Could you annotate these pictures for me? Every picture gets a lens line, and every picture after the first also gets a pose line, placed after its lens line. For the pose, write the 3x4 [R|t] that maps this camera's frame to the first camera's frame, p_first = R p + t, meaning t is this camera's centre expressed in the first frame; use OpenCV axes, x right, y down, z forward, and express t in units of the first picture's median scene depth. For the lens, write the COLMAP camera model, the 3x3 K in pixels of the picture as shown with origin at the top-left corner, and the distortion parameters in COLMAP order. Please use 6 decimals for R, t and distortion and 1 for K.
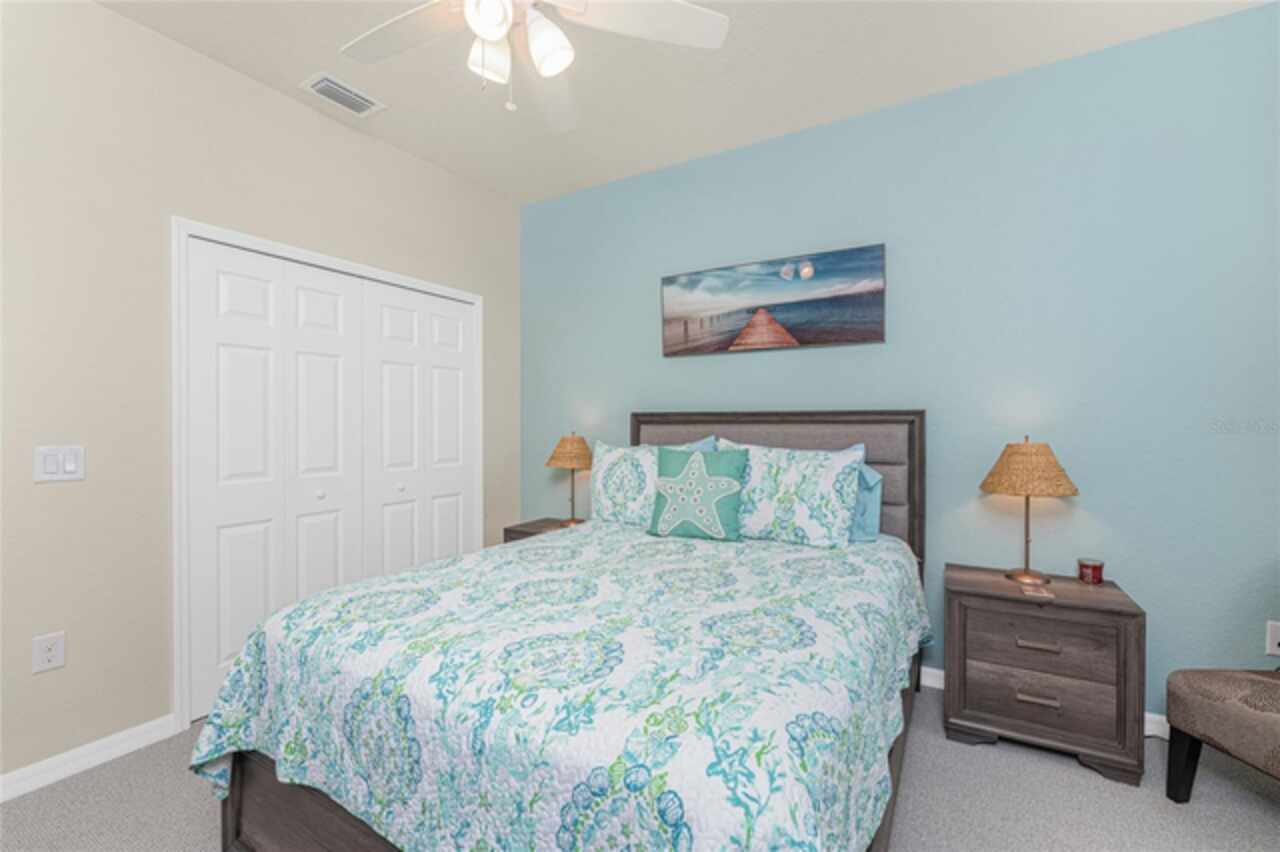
lens RADIAL K [[543.0, 0, 642.4], [0, 543.0, 423.8], [0, 0, 1]] dist [-0.008426, -0.000419]
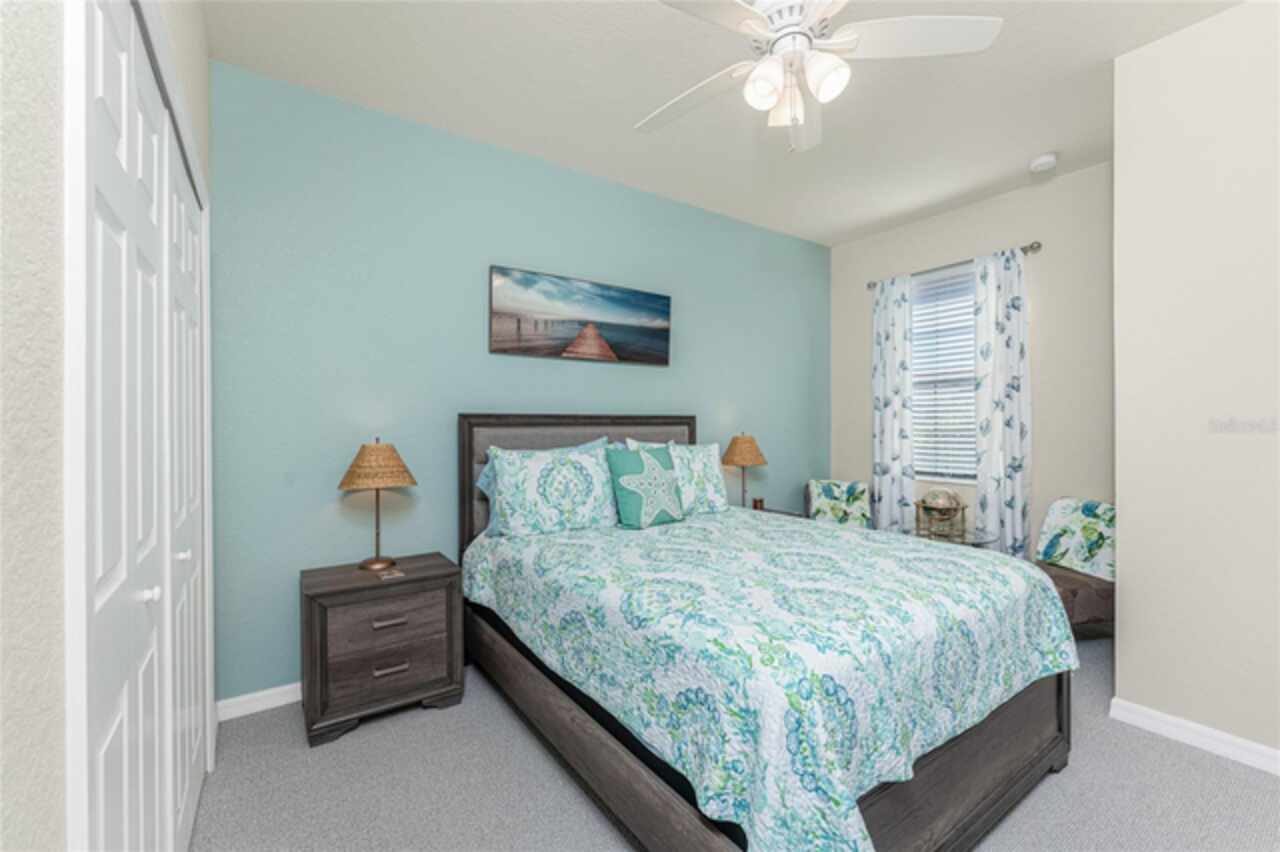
lens RADIAL K [[543.0, 0, 642.6], [0, 543.0, 428.0], [0, 0, 1]] dist [-0.008426, -0.000419]
pose [[0.404343, -0.006190, 0.914586, -0.750665], [0.004621, 0.999978, 0.004724, -0.000203], [-0.914596, 0.002316, 0.404363, 0.437713]]
